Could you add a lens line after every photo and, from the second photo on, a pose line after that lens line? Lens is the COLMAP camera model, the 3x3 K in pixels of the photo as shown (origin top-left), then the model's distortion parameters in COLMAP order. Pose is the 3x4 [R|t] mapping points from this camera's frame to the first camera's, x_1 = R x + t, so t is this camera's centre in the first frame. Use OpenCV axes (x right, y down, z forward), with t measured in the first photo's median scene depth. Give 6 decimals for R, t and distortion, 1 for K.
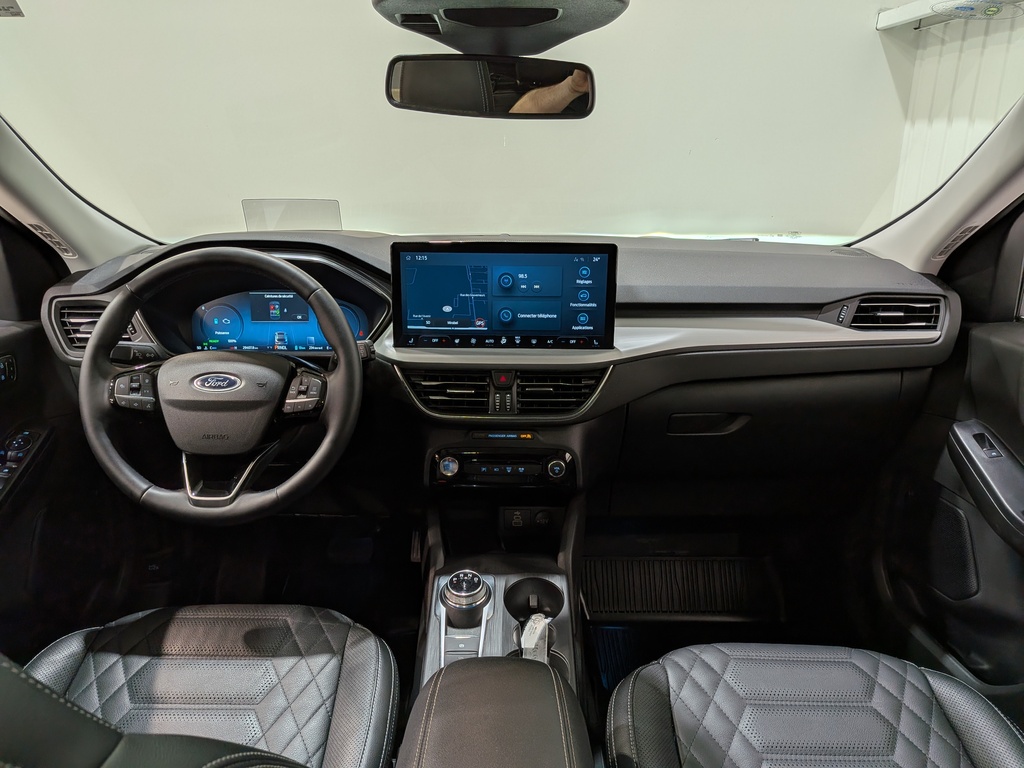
lens RADIAL K [[769.1, 0, 513.3], [0, 769.1, 385.7], [0, 0, 1]] dist [0.029383, -0.050527]
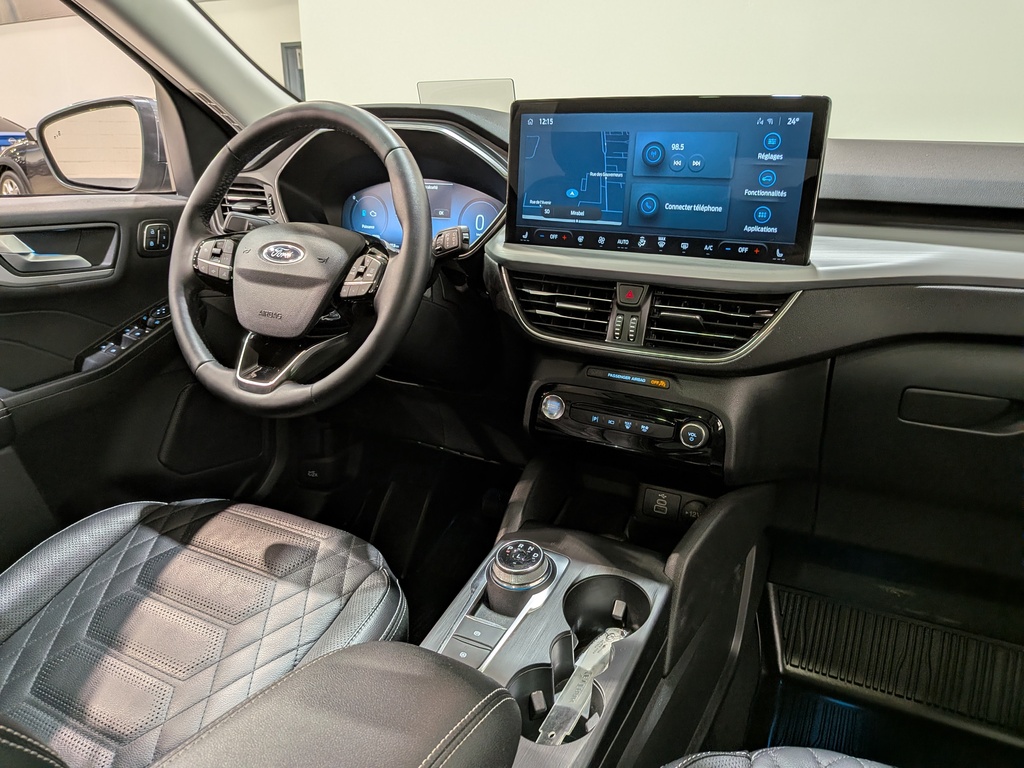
lens RADIAL K [[769.1, 0, 483.1], [0, 769.1, 384.5], [0, 0, 1]] dist [0.029383, -0.050527]
pose [[0.867579, 0.148849, -0.474501, 0.219455], [-0.147879, 0.988212, 0.039616, 0.065588], [0.474804, 0.035799, 0.879363, 0.311169]]
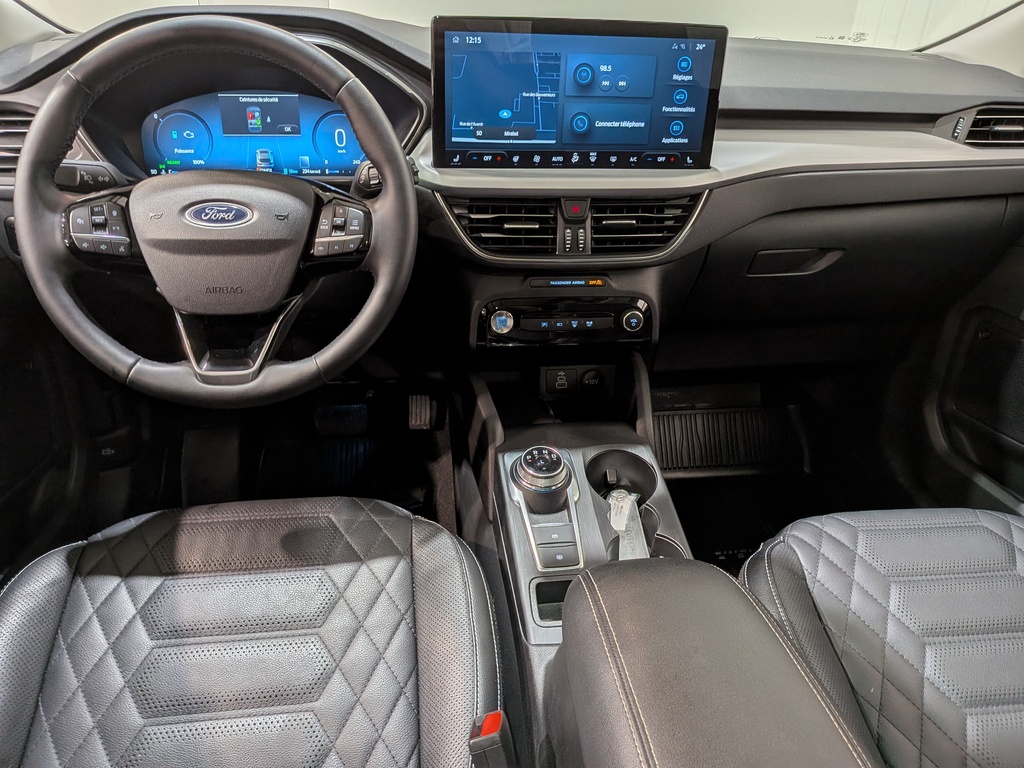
lens RADIAL K [[769.1, 0, 507.7], [0, 769.1, 389.0], [0, 0, 1]] dist [0.029383, -0.050527]
pose [[0.990877, -0.039662, 0.128802, -0.192173], [0.013103, 0.979538, 0.200832, 0.012857], [-0.134132, -0.197313, 0.971121, 0.206454]]
